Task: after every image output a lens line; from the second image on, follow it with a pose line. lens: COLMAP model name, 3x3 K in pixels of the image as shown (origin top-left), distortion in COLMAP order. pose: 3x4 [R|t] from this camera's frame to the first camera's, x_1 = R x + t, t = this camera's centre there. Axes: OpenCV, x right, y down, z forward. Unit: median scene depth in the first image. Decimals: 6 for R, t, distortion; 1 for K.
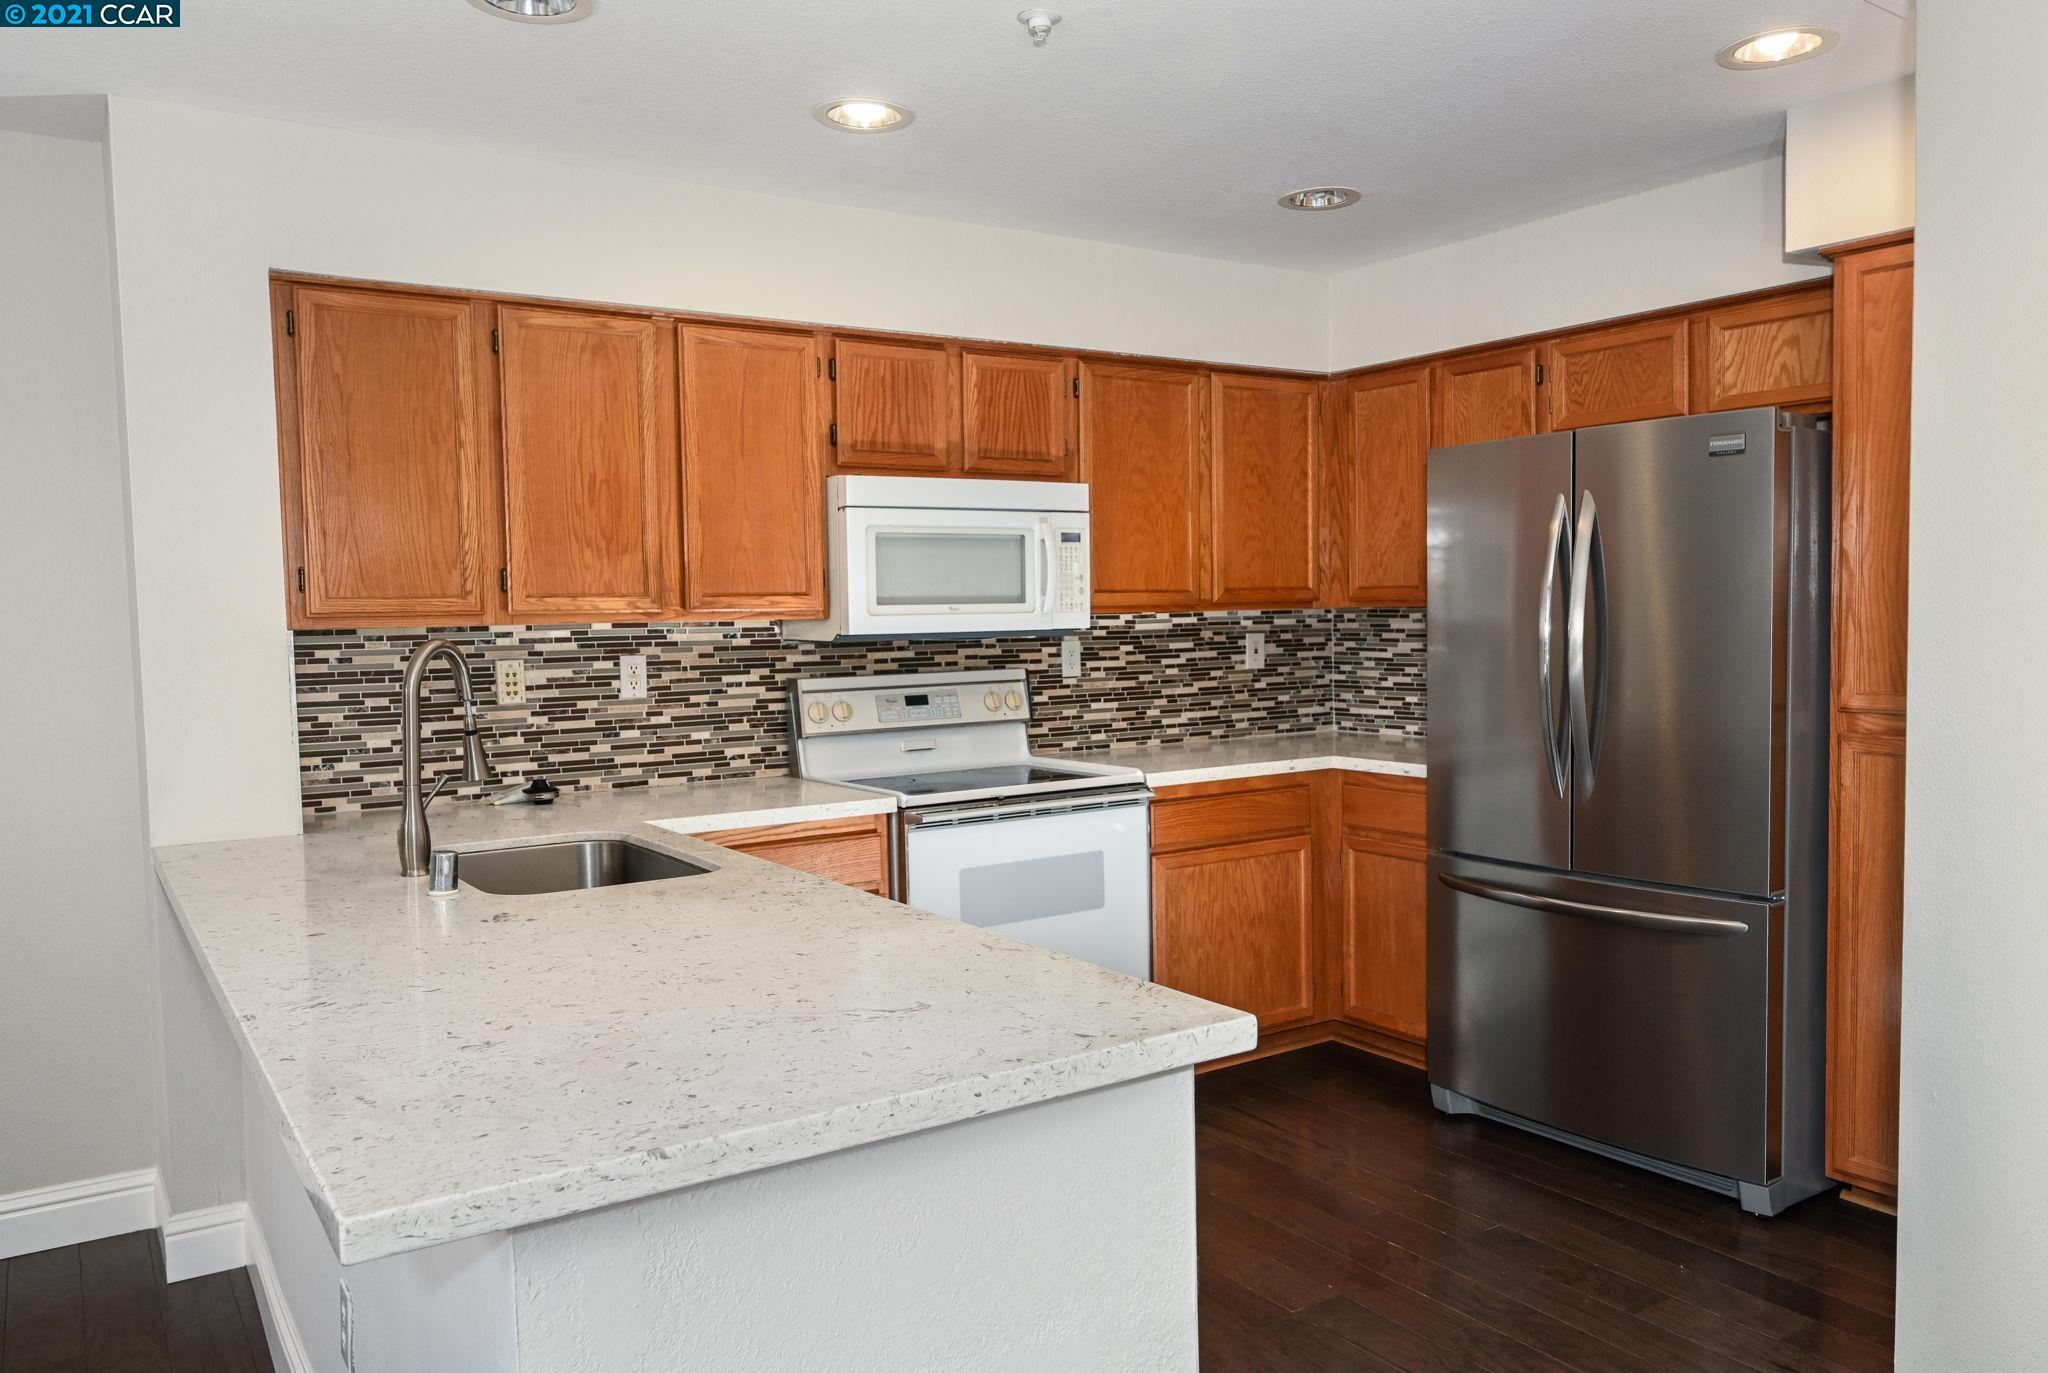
lens RADIAL K [[1452.1, 0, 1025.2], [0, 1452.1, 704.3], [0, 0, 1]] dist [0.003909, 0.001753]
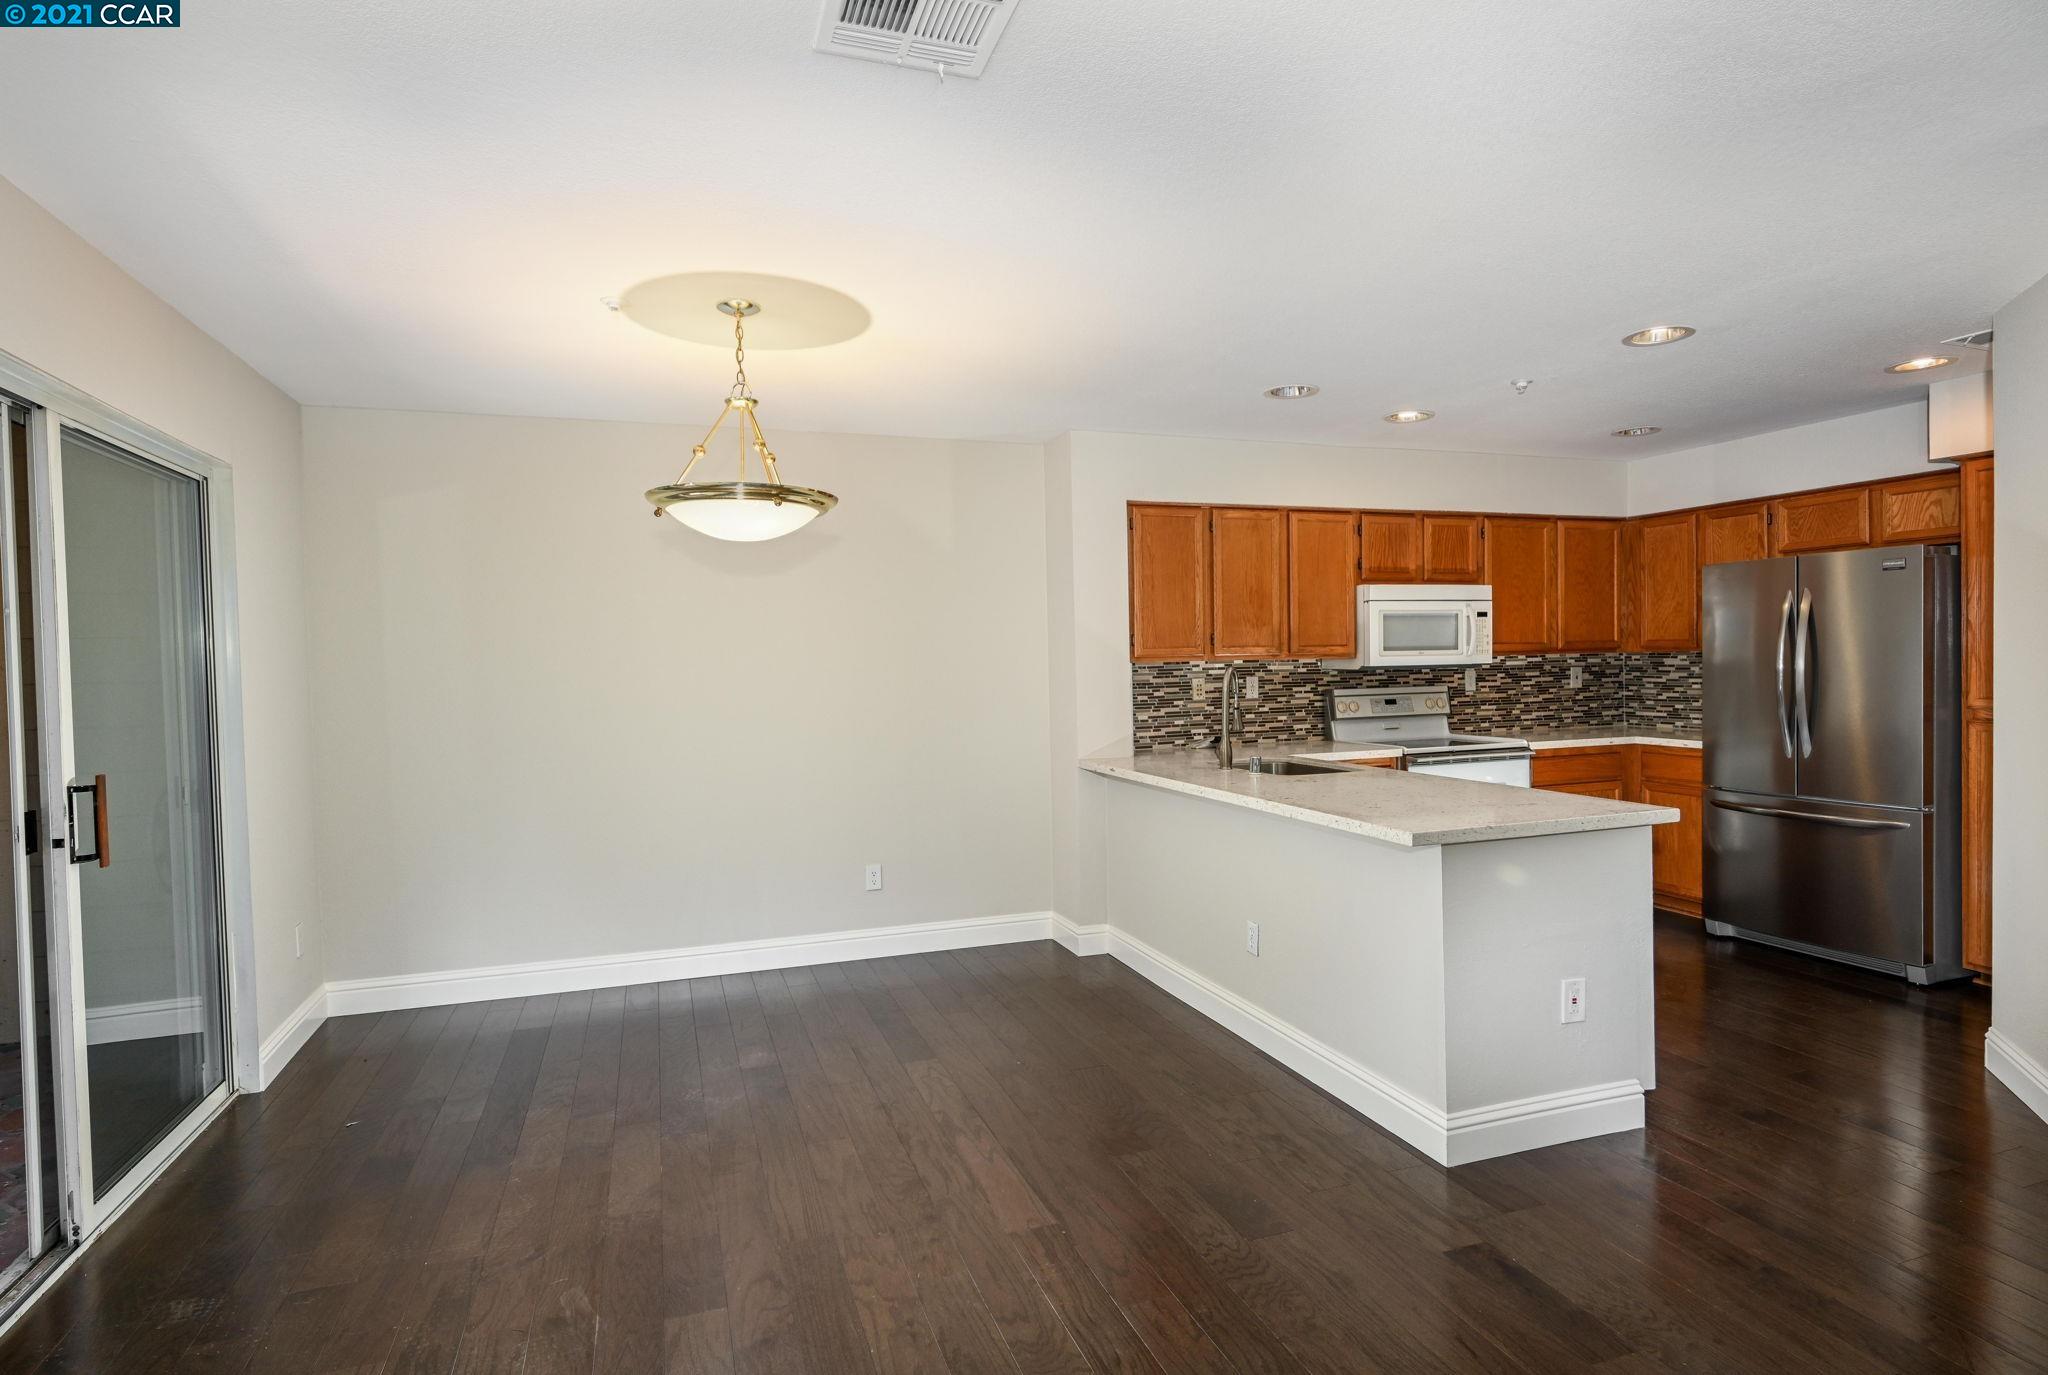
lens RADIAL K [[1071.8, 0, 1024.0], [0, 1071.8, 687.5], [0, 0, 1]] dist [0.002793, 0.001452]
pose [[0.971782, 0.006757, -0.235785, -0.218360], [-0.014782, 0.999369, -0.032283, 0.031717], [0.235419, 0.034858, 0.971269, -0.472513]]
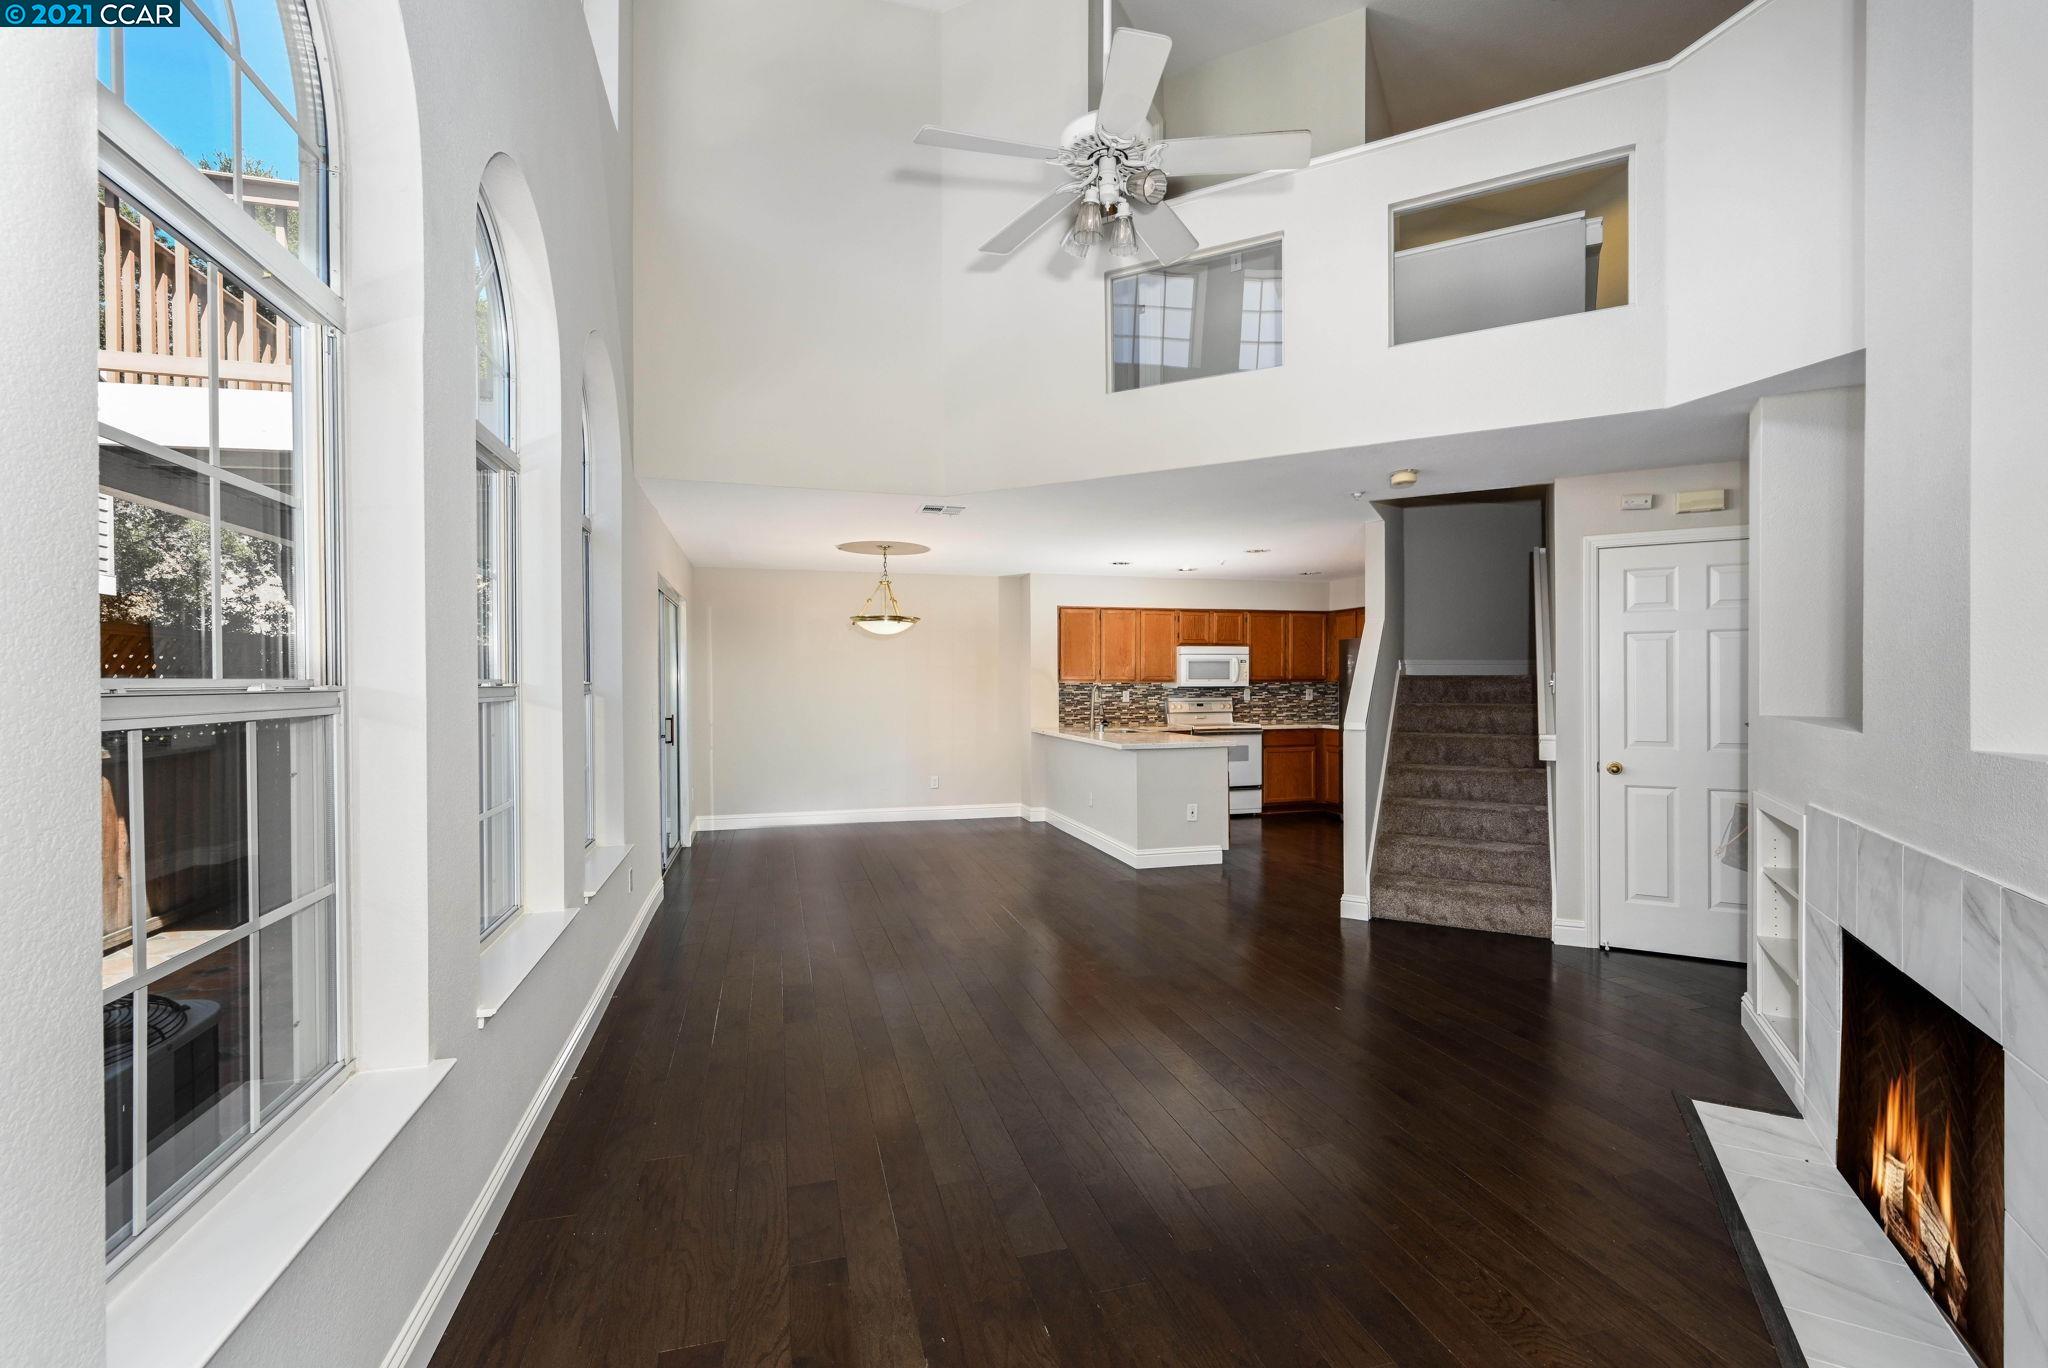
lens RADIAL K [[936.7, 0, 1024.0], [0, 936.7, 684.0], [0, 0, 1]] dist [-0.000246, -0.000068]
pose [[0.953235, 0.017532, -0.301722, 0.224948], [-0.034593, 0.998084, -0.051296, 0.084763], [0.300245, 0.059334, 0.952015, -1.451754]]
